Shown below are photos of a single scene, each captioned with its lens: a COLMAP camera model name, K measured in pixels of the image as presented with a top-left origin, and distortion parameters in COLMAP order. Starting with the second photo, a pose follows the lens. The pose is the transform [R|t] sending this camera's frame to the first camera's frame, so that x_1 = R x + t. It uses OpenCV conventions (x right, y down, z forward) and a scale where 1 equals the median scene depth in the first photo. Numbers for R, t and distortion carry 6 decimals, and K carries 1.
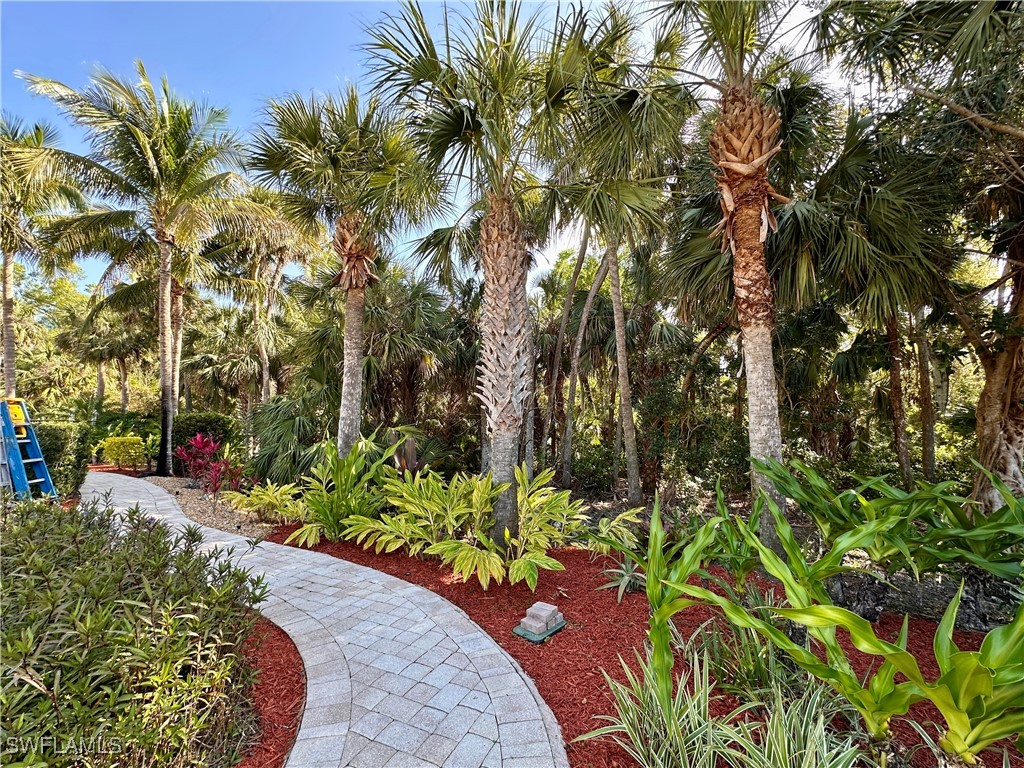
lens RADIAL K [[436.0, 0, 512.0], [0, 436.0, 384.0], [0, 0, 1]] dist [0.003077, 0.000133]
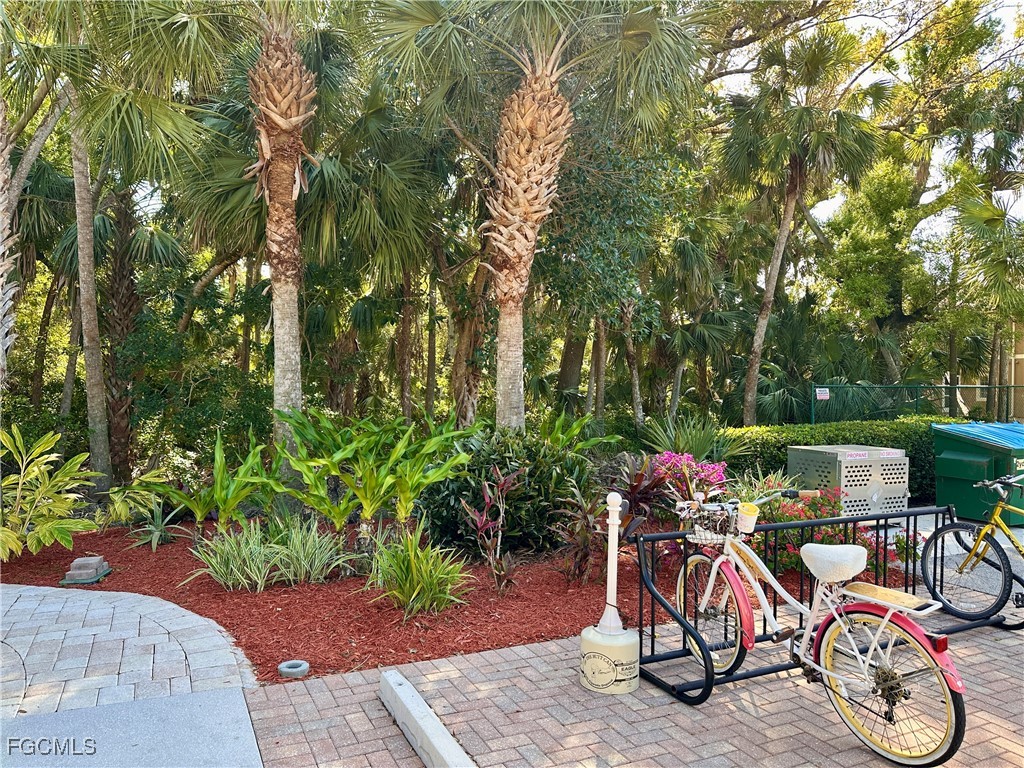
lens RADIAL K [[732.3, 0, 512.0], [0, 732.3, 384.0], [0, 0, 1]] dist [0.000316, -0.054492]
pose [[0.667108, -0.004935, 0.744944, -0.359448], [-0.071297, 0.994965, 0.070439, -0.053685], [-0.741541, -0.100103, 0.663398, -0.548503]]
